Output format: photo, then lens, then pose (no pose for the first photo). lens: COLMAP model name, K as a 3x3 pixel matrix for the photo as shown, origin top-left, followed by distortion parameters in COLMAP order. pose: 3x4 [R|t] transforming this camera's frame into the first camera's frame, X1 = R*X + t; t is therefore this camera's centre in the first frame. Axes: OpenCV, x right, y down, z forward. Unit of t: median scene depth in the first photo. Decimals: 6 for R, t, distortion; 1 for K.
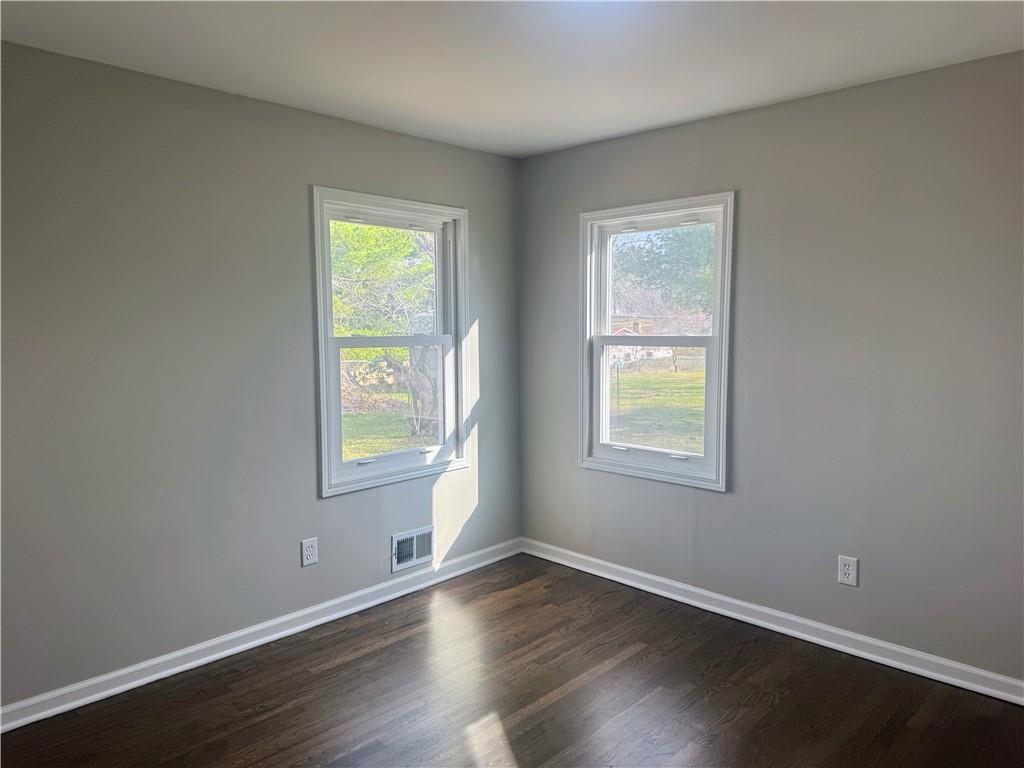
lens RADIAL K [[722.3, 0, 512.7], [0, 722.3, 379.9], [0, 0, 1]] dist [0.055708, 0.001357]
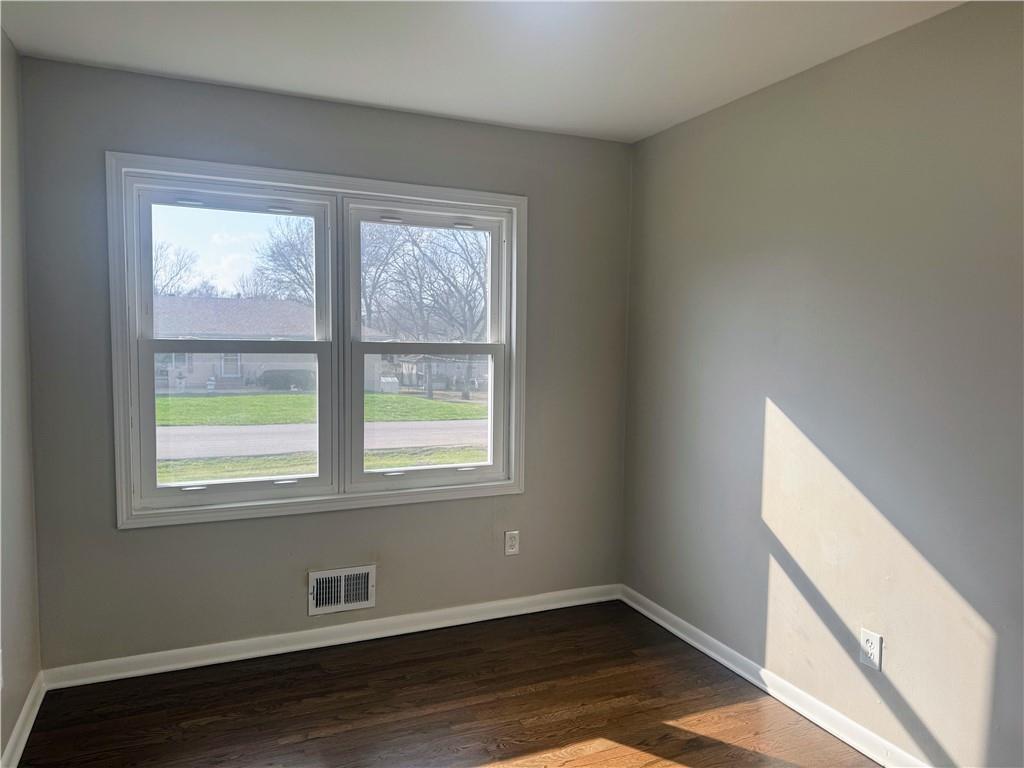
lens RADIAL K [[722.3, 0, 520.1], [0, 722.3, 377.1], [0, 0, 1]] dist [0.055708, 0.001357]
pose [[0.923695, 0.032307, -0.381763, 0.373390], [-0.038588, 0.999216, -0.008807, -0.018026], [0.381180, 0.022866, 0.924218, 0.283725]]
